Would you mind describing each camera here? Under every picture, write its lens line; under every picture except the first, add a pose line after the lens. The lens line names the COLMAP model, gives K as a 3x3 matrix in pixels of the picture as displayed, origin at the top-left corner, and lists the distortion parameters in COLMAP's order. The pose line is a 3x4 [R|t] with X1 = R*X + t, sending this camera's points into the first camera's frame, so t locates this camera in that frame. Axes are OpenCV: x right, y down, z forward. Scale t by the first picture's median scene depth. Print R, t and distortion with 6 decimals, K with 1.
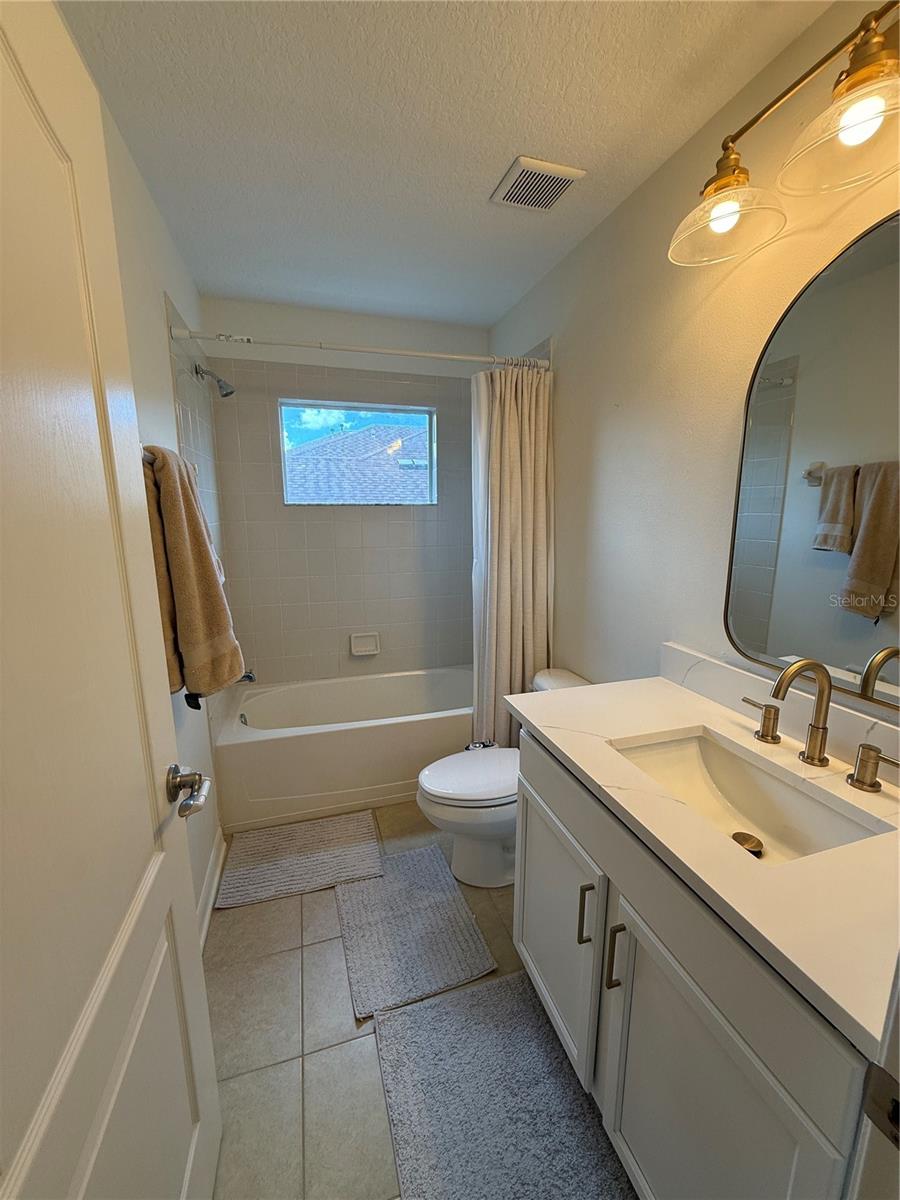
lens RADIAL K [[477.7, 0, 450.0], [0, 477.7, 600.0], [0, 0, 1]] dist [-0.001586, 0.000286]
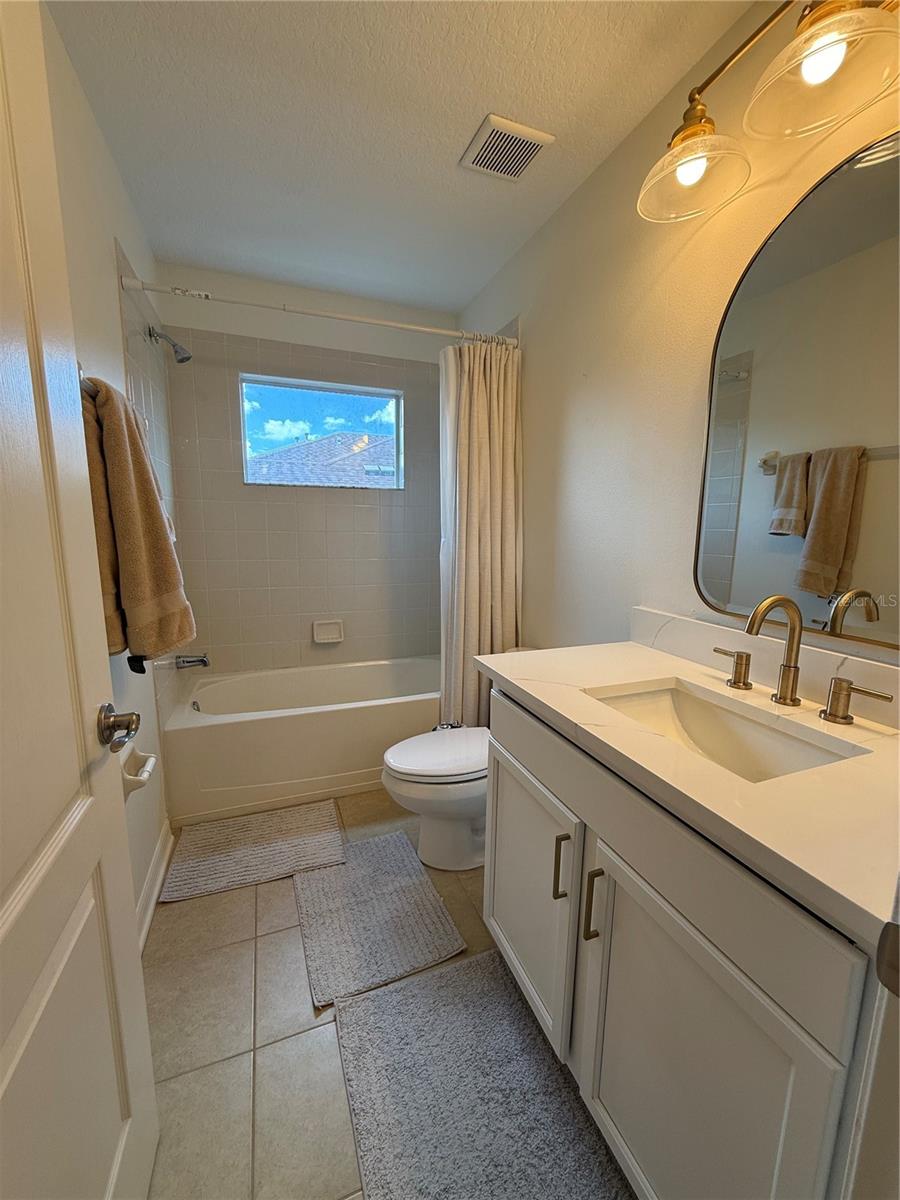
lens RADIAL K [[477.7, 0, 450.0], [0, 477.7, 600.0], [0, 0, 1]] dist [-0.001586, 0.000286]
pose [[0.997447, 0.003343, 0.071334, -0.004289], [-0.001416, 0.999633, -0.027046, 0.114545], [-0.071398, 0.026876, 0.997086, 0.041074]]
